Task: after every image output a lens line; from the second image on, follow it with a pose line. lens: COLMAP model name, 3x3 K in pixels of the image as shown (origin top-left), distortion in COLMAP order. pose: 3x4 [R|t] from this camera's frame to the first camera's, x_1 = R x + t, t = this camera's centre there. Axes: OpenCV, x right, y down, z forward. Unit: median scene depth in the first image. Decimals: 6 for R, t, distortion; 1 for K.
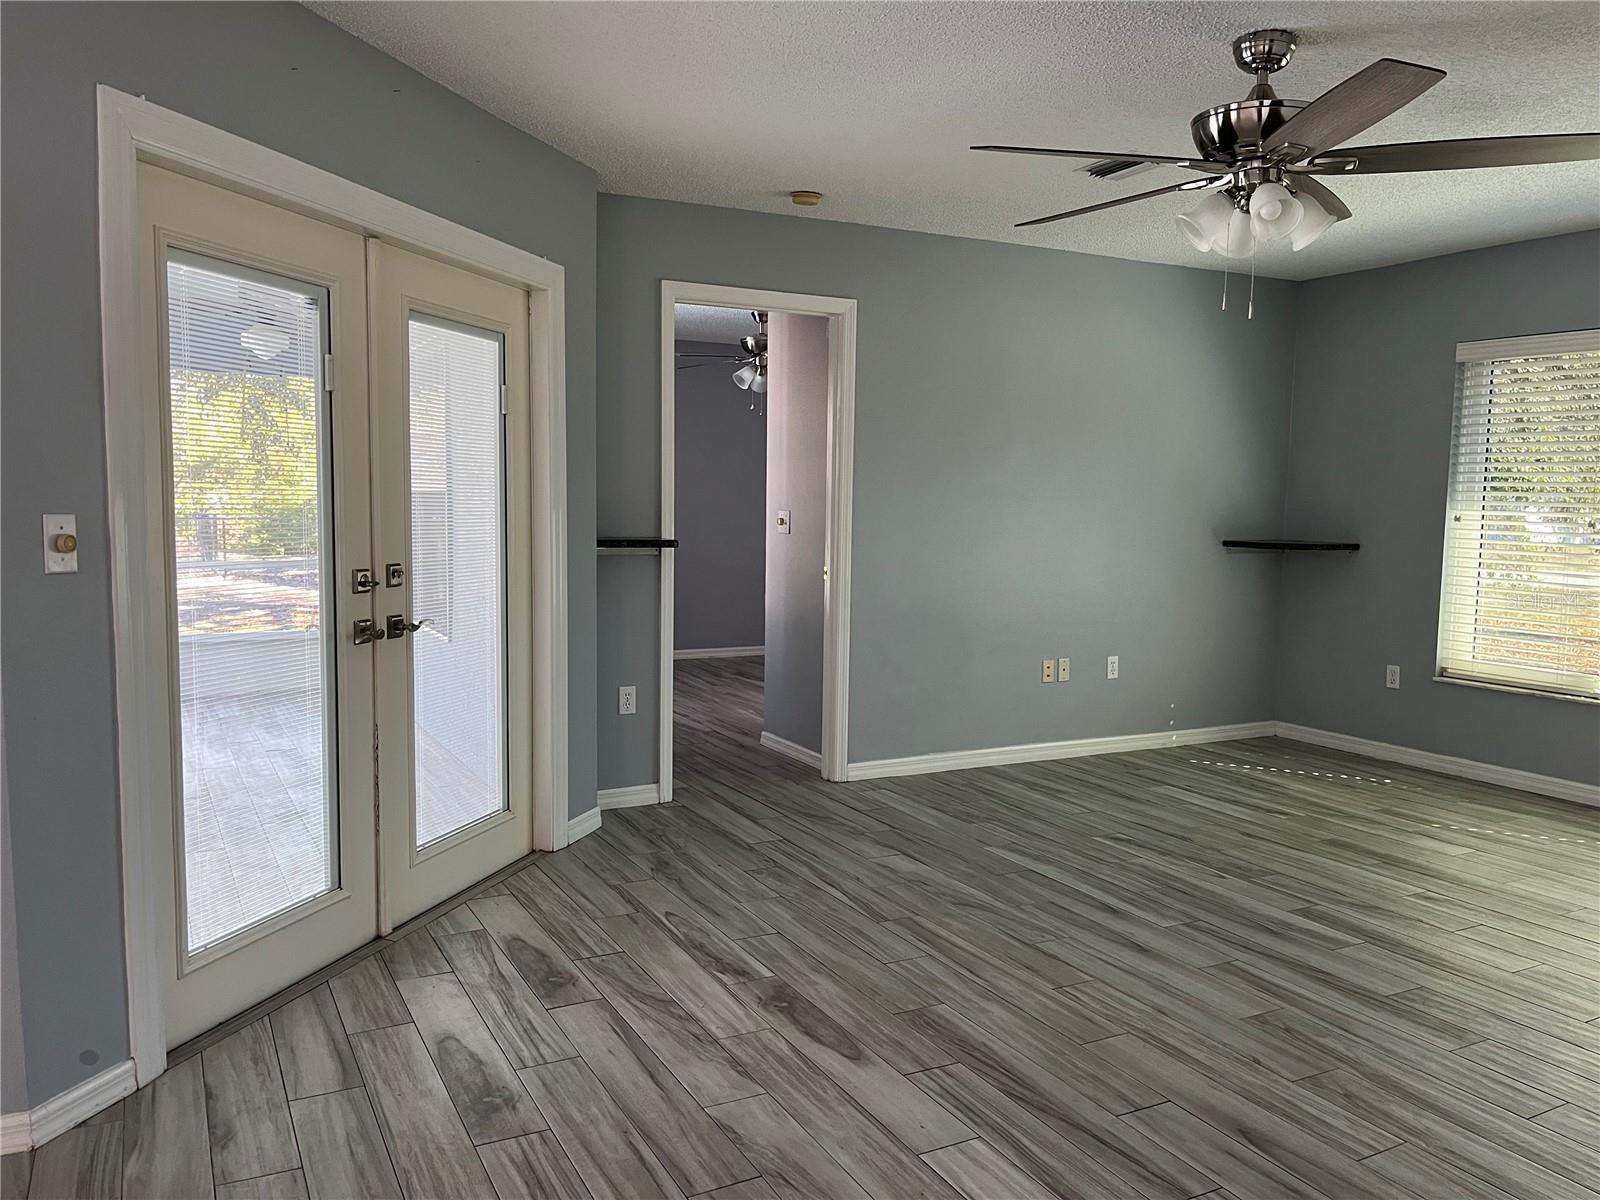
lens RADIAL K [[1203.7, 0, 801.1], [0, 1203.7, 579.7], [0, 0, 1]] dist [0.077399, -0.098692]
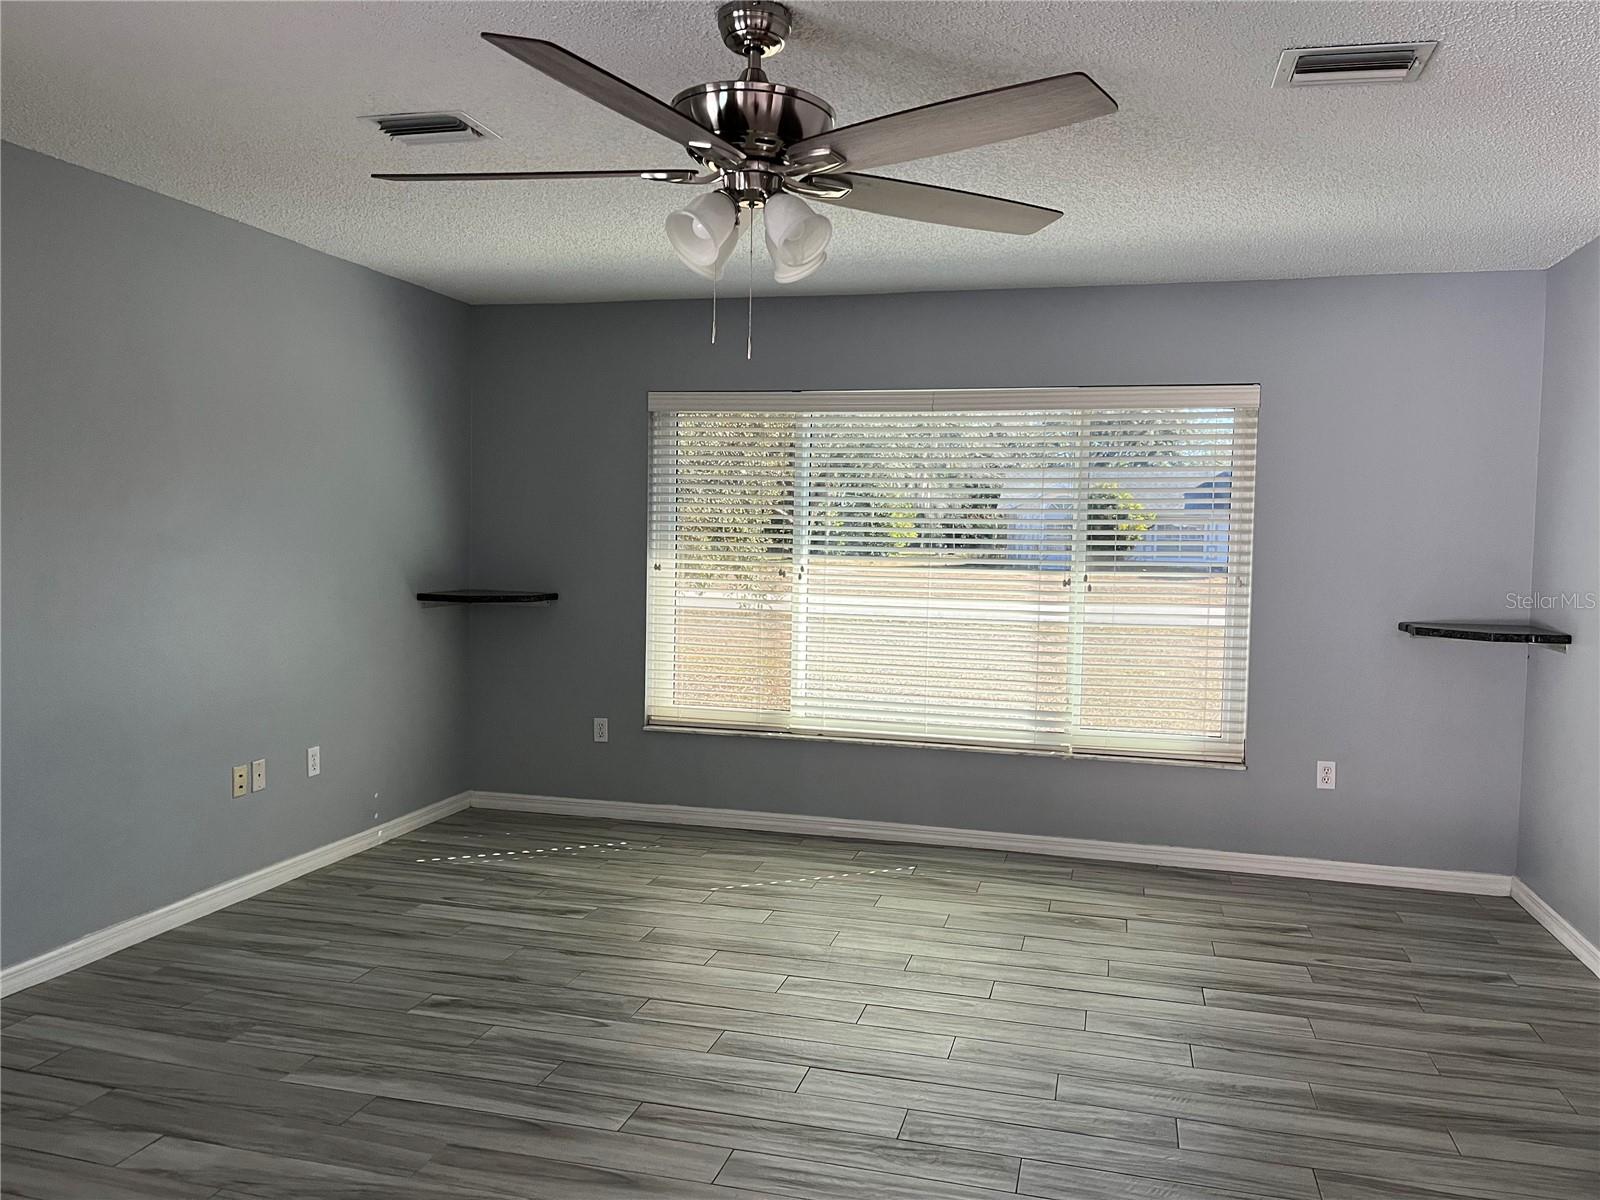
lens RADIAL K [[1203.7, 0, 801.1], [0, 1203.7, 579.7], [0, 0, 1]] dist [0.077399, -0.098692]
pose [[0.682019, -0.028678, 0.730772, -0.131450], [0.040452, 0.999180, 0.001458, -0.044020], [-0.730215, 0.028567, 0.682620, 0.286912]]
